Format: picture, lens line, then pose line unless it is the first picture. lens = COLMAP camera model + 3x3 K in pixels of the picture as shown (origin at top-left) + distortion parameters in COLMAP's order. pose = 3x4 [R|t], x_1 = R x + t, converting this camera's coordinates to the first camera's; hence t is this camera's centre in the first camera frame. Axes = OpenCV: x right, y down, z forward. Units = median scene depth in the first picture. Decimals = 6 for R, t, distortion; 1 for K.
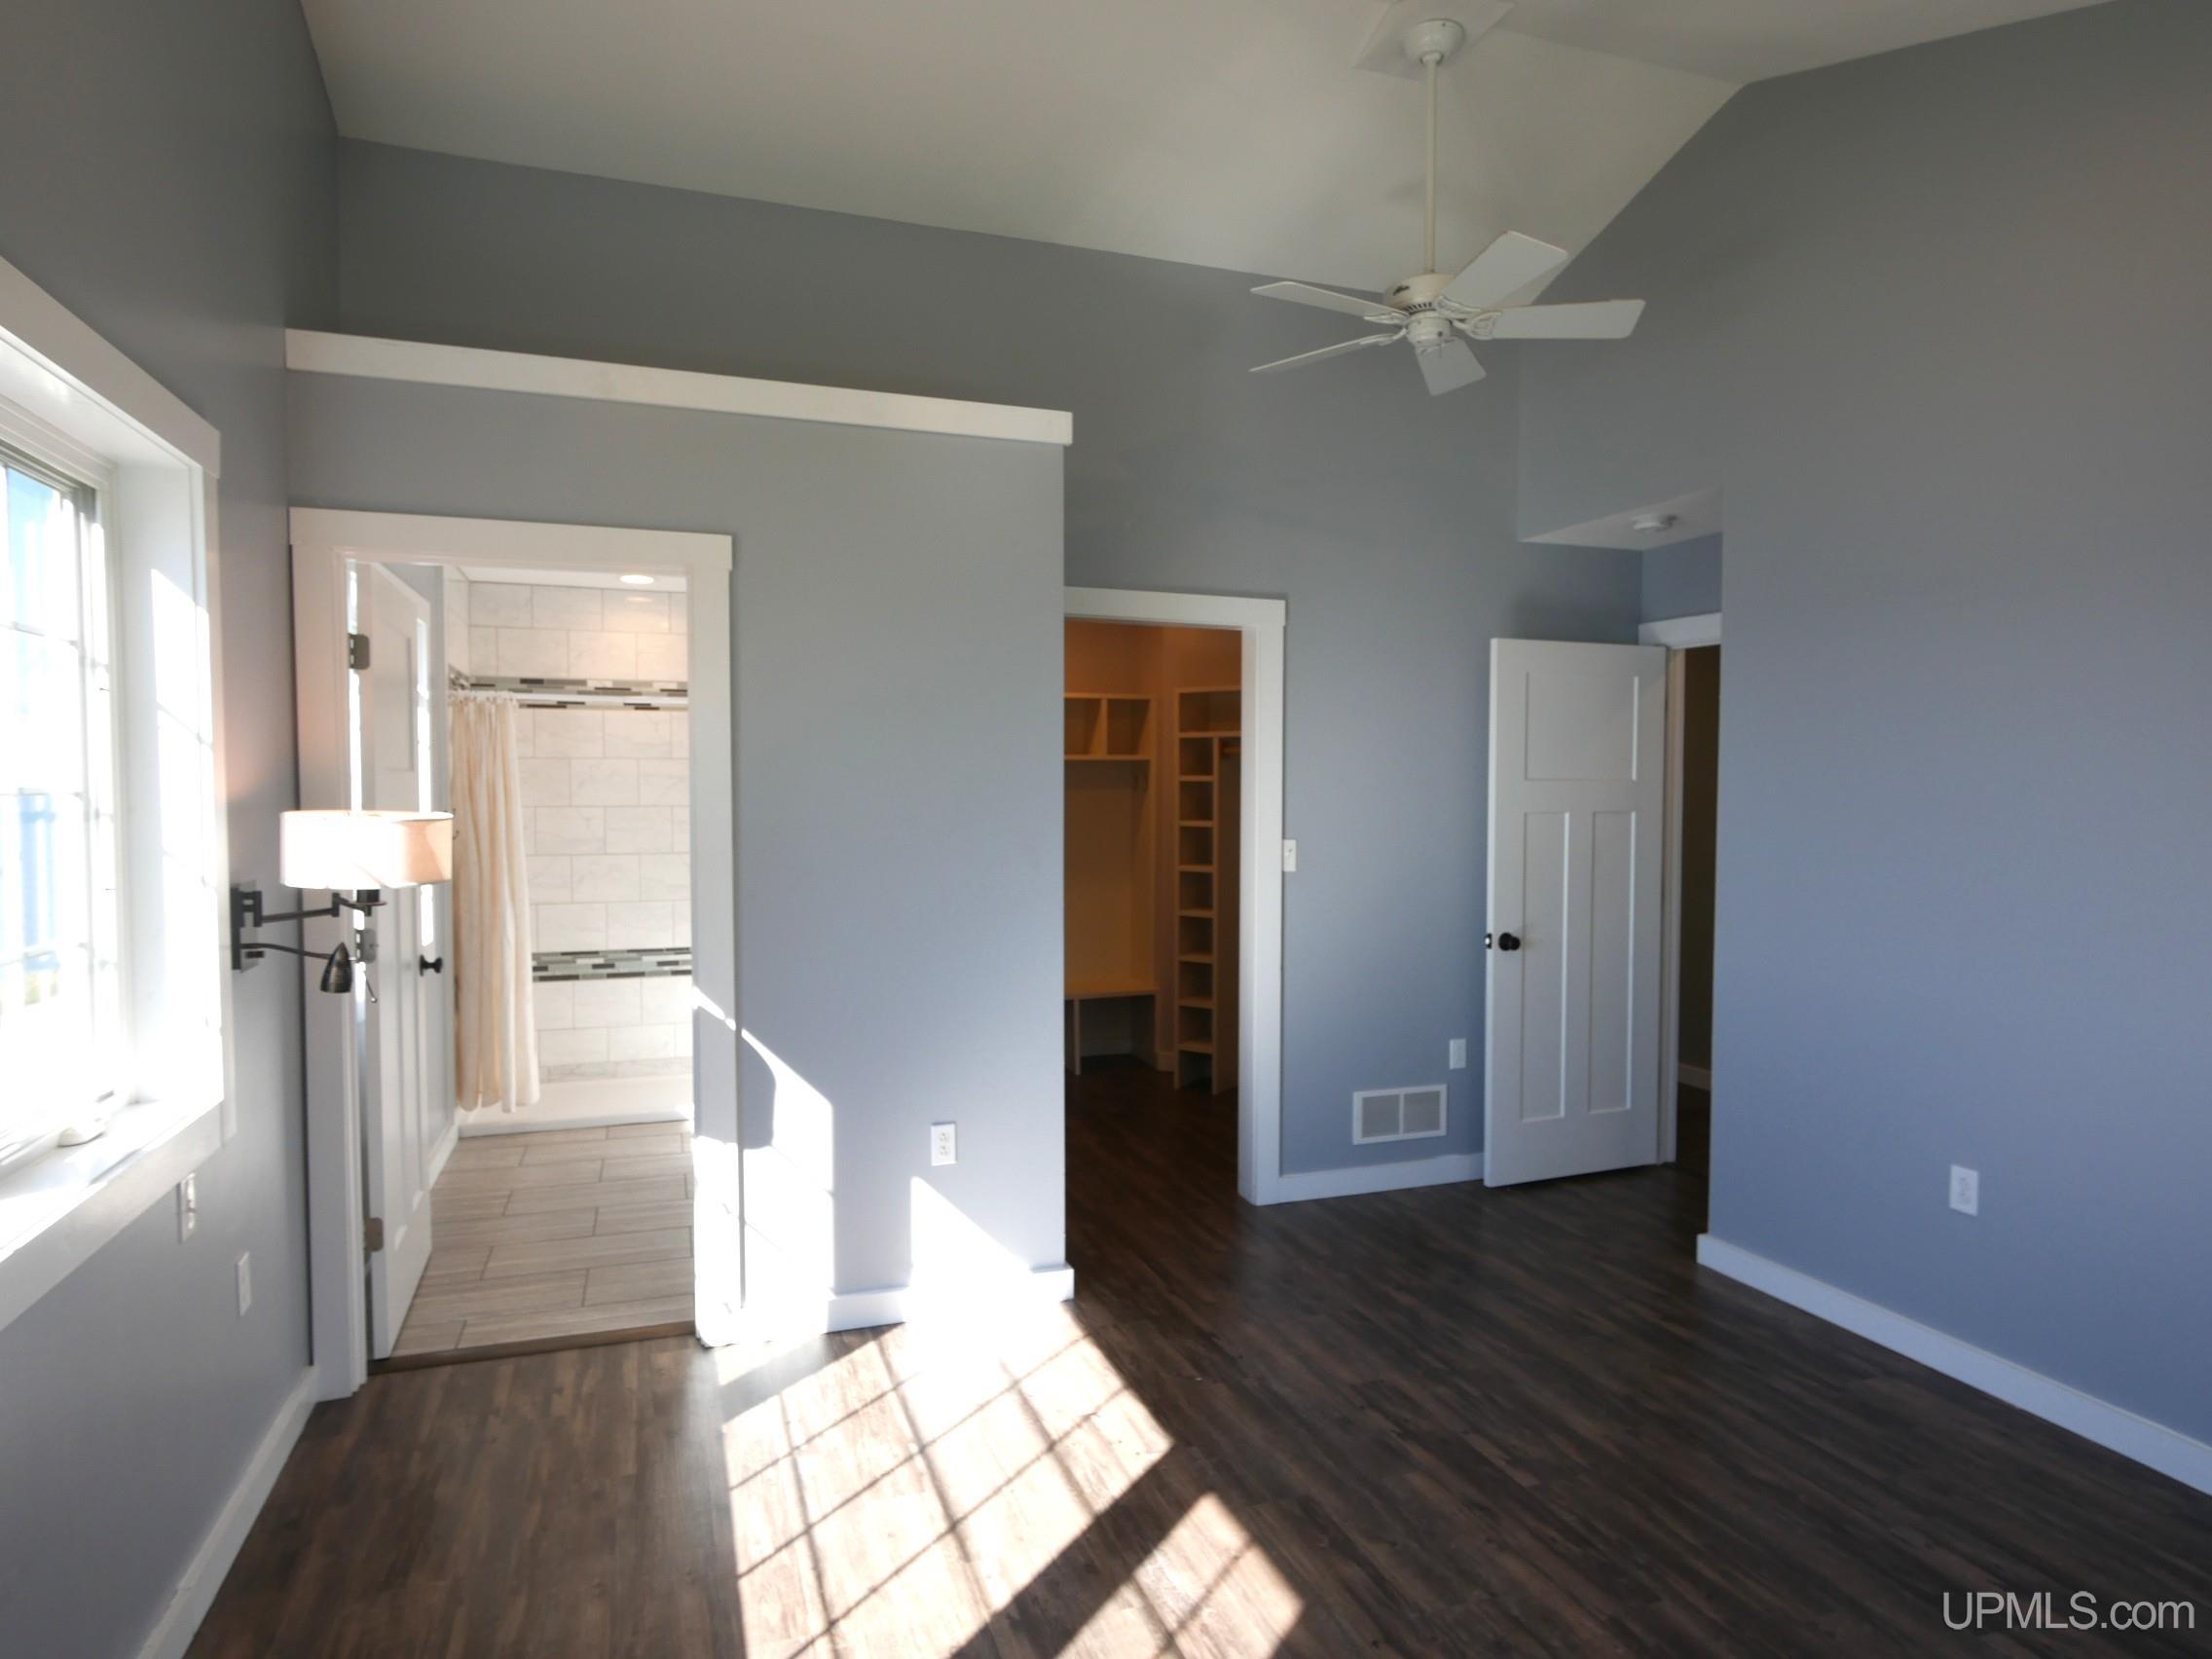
lens RADIAL K [[1291.8, 0, 1106.7], [0, 1291.8, 798.2], [0, 0, 1]] dist [-0.002068, 0.000025]
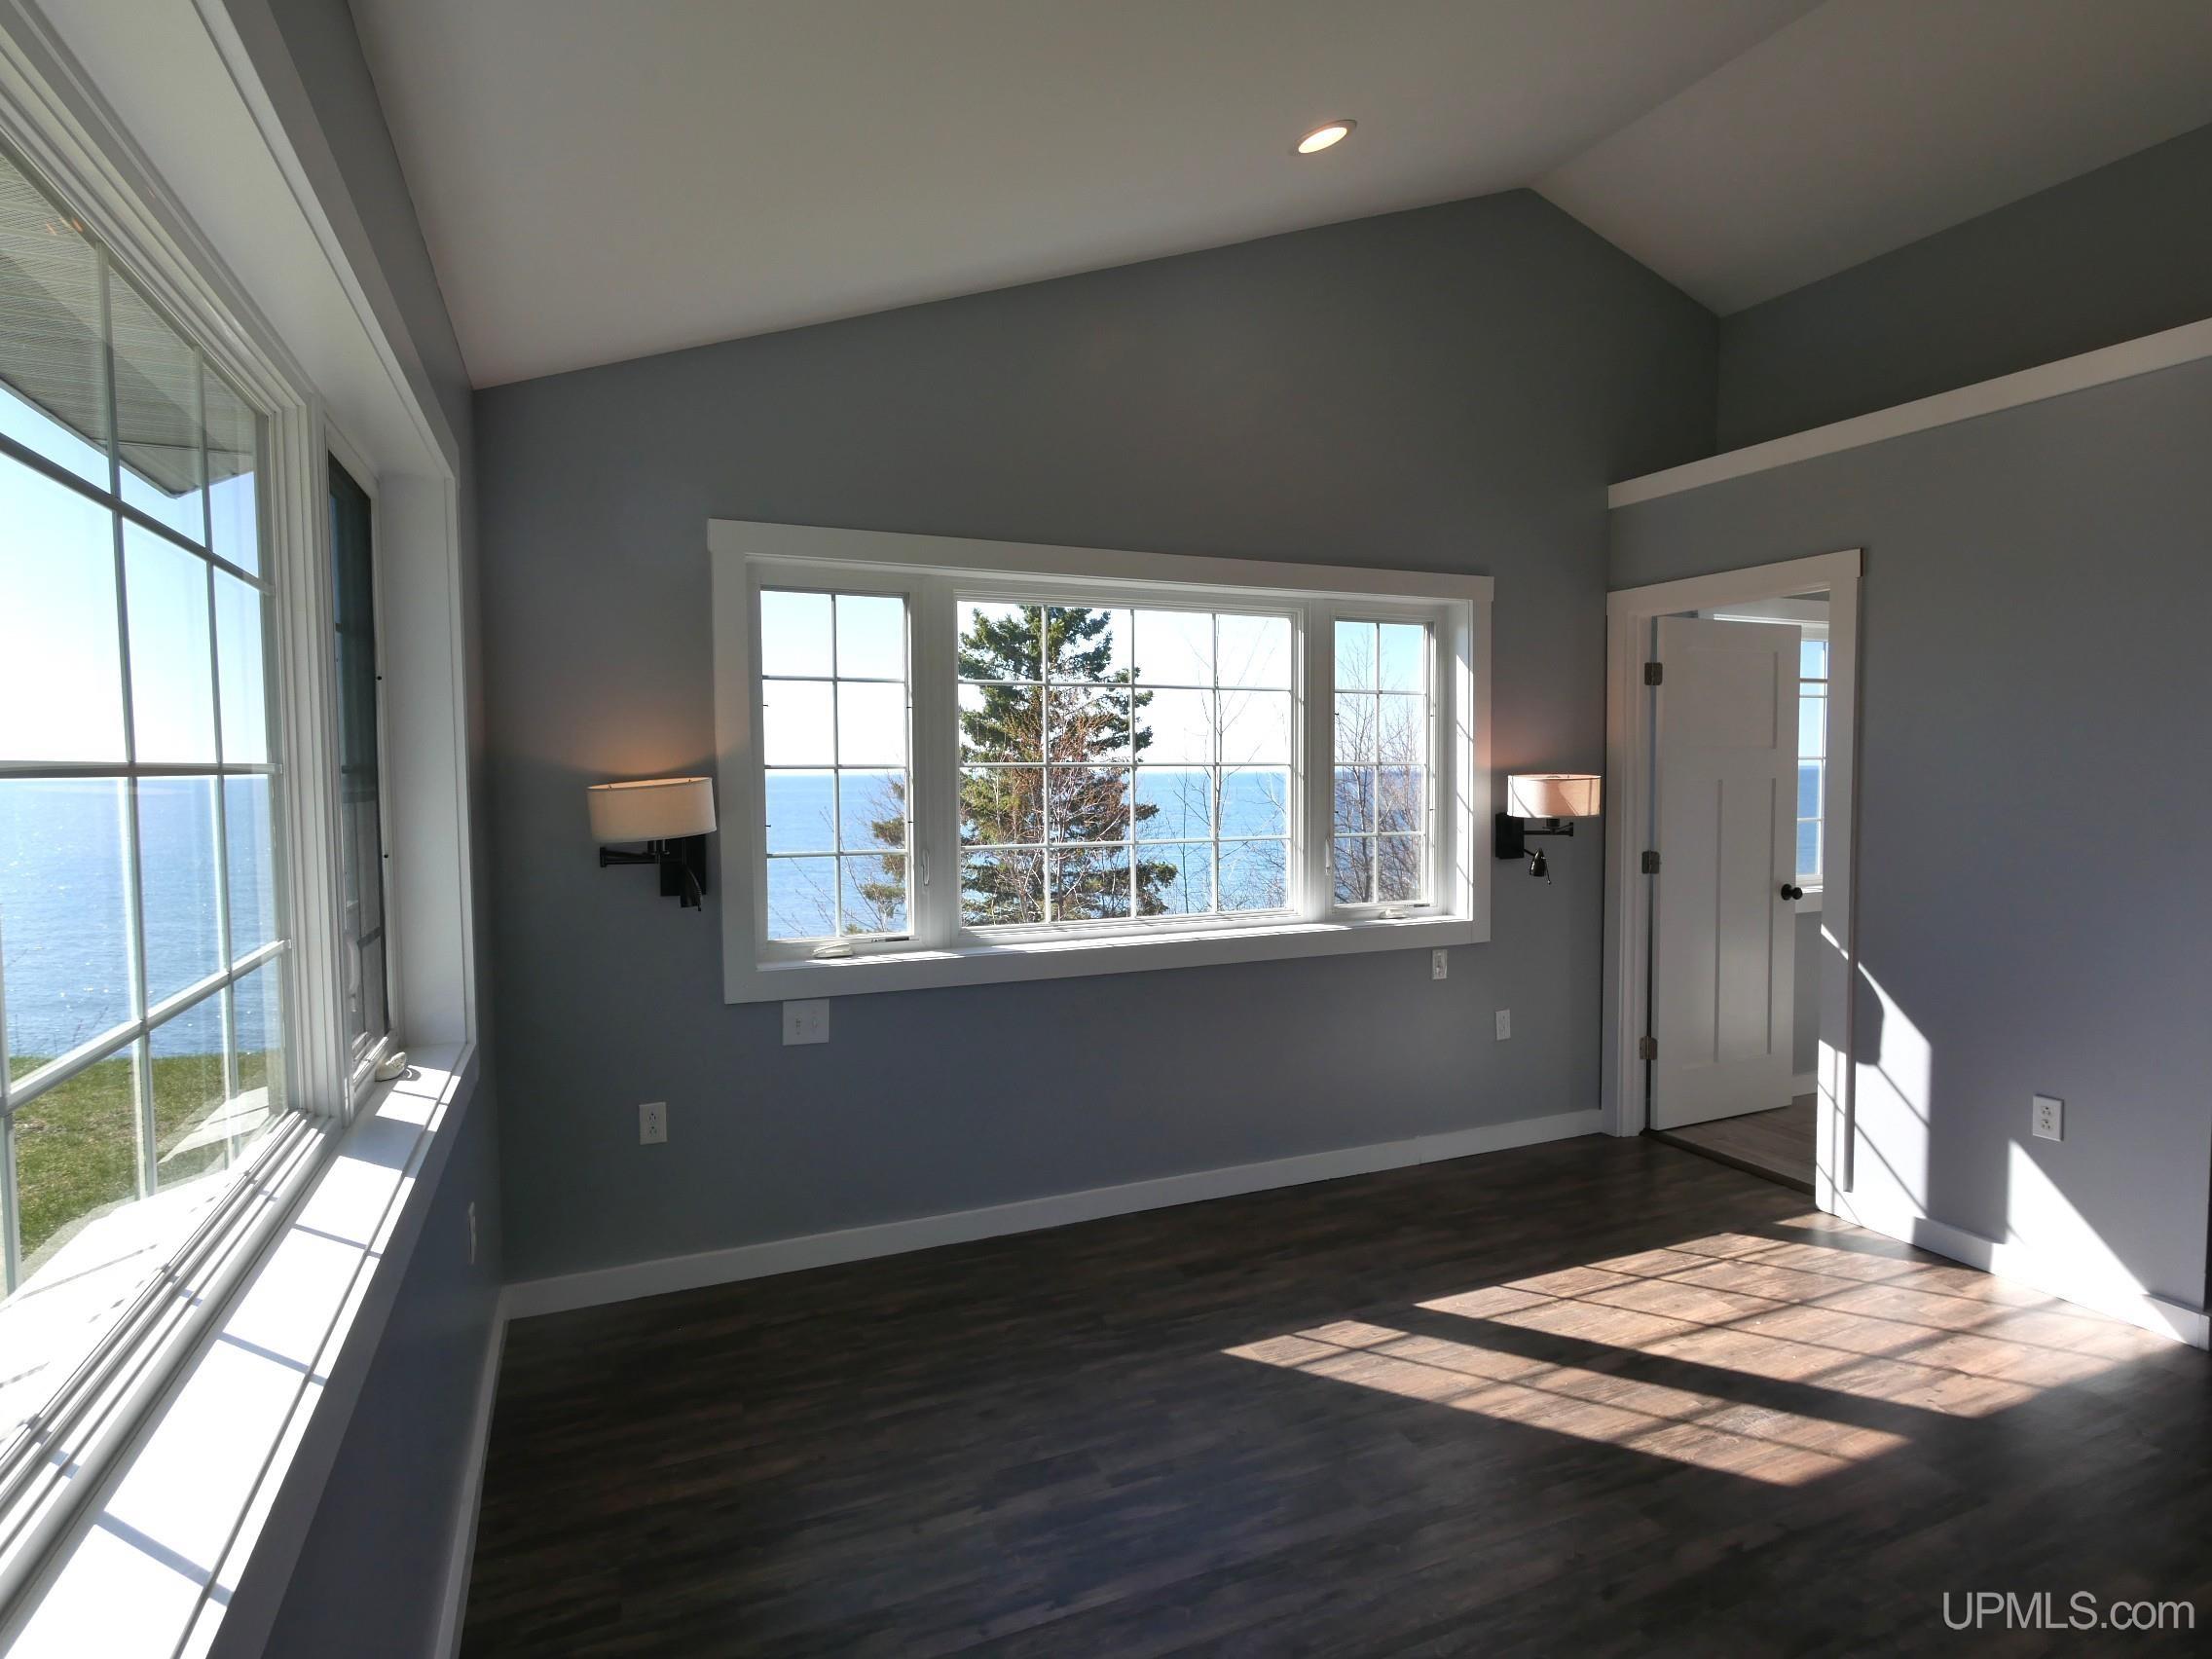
lens RADIAL K [[1163.1, 0, 1106.0], [0, 1163.1, 829.5], [0, 0, 1]] dist [0.002623, 0.000790]
pose [[0.067306, 0.043997, -0.996762, 0.792978], [-0.009117, 0.999013, 0.043481, 0.016750], [0.997691, 0.006161, 0.067640, 0.247510]]
